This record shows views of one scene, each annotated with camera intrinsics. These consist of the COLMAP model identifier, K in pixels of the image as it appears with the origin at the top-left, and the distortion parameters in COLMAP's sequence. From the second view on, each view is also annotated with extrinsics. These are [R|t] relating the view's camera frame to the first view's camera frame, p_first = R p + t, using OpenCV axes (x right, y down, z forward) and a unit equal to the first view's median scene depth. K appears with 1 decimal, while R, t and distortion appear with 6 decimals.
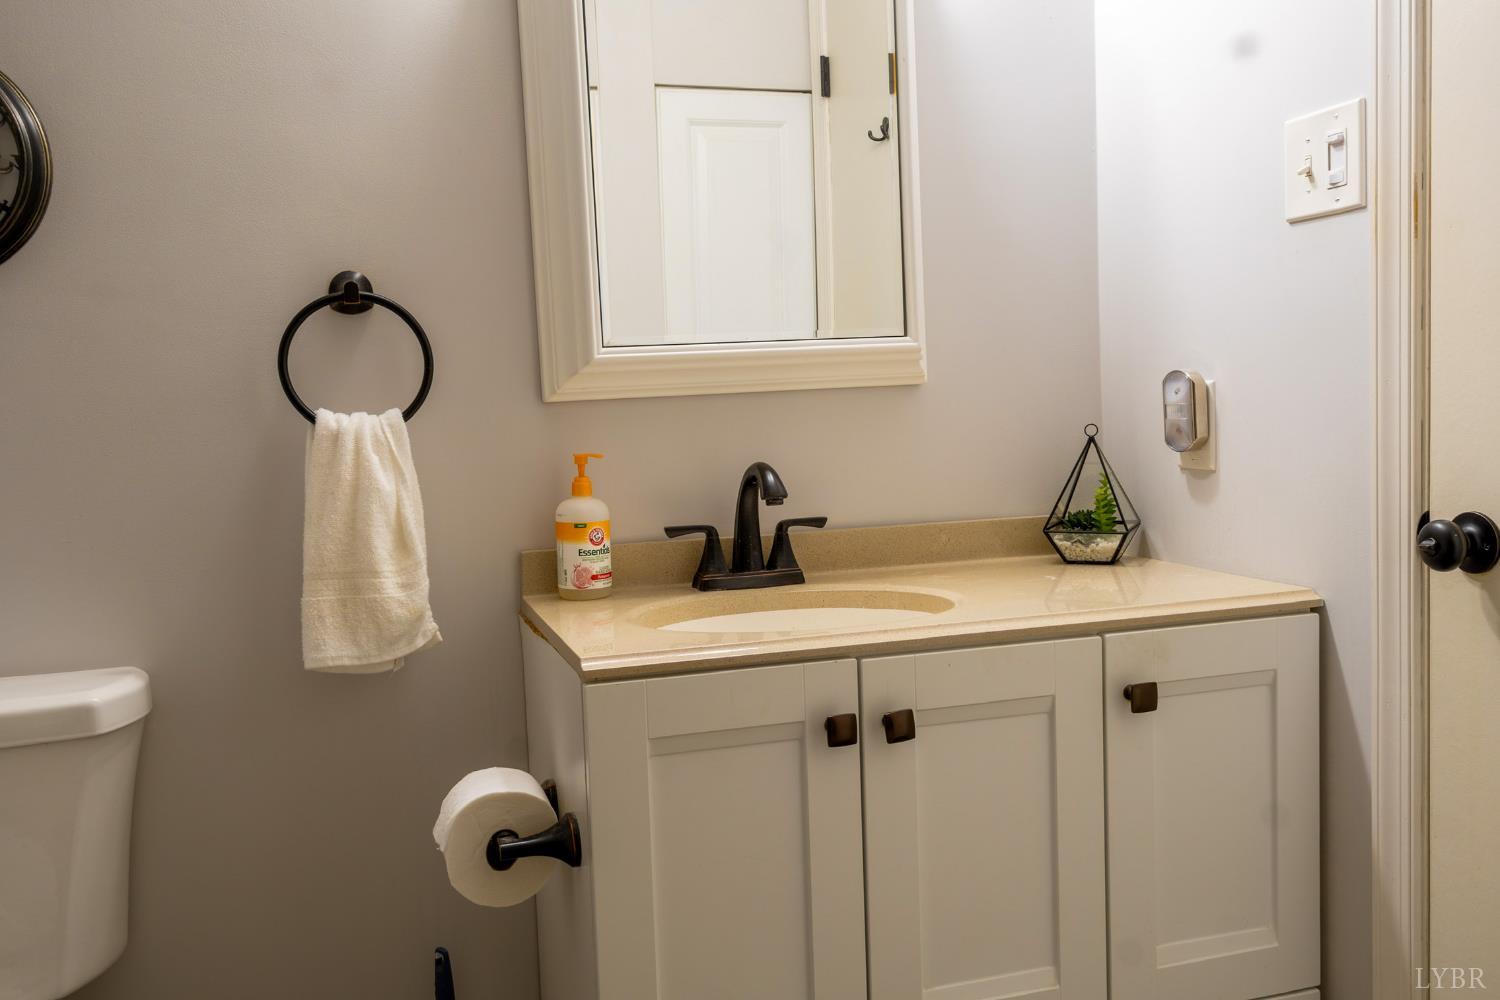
lens RADIAL K [[1246.7, 0, 748.3], [0, 1246.7, 496.9], [0, 0, 1]] dist [0.002692, -0.014864]
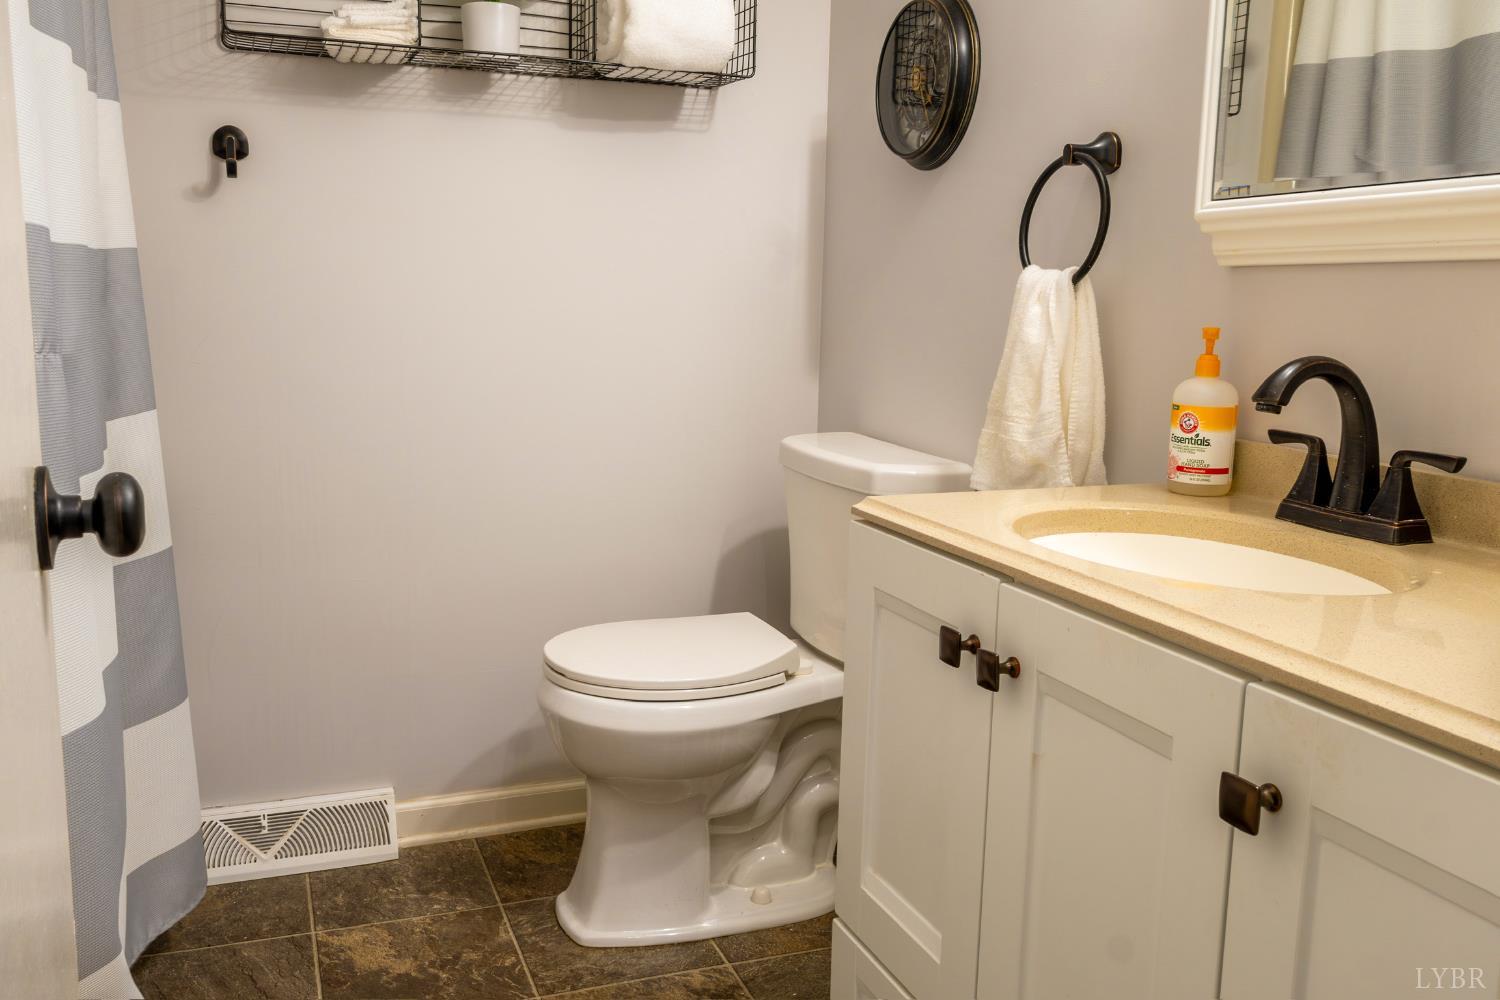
lens RADIAL K [[1246.7, 0, 748.3], [0, 1246.7, 496.9], [0, 0, 1]] dist [0.002692, -0.014864]
pose [[0.061043, 0.196725, -0.978557, 0.719319], [-0.105614, 0.976154, 0.189654, -0.050058], [0.992532, 0.091772, 0.080364, 0.631547]]
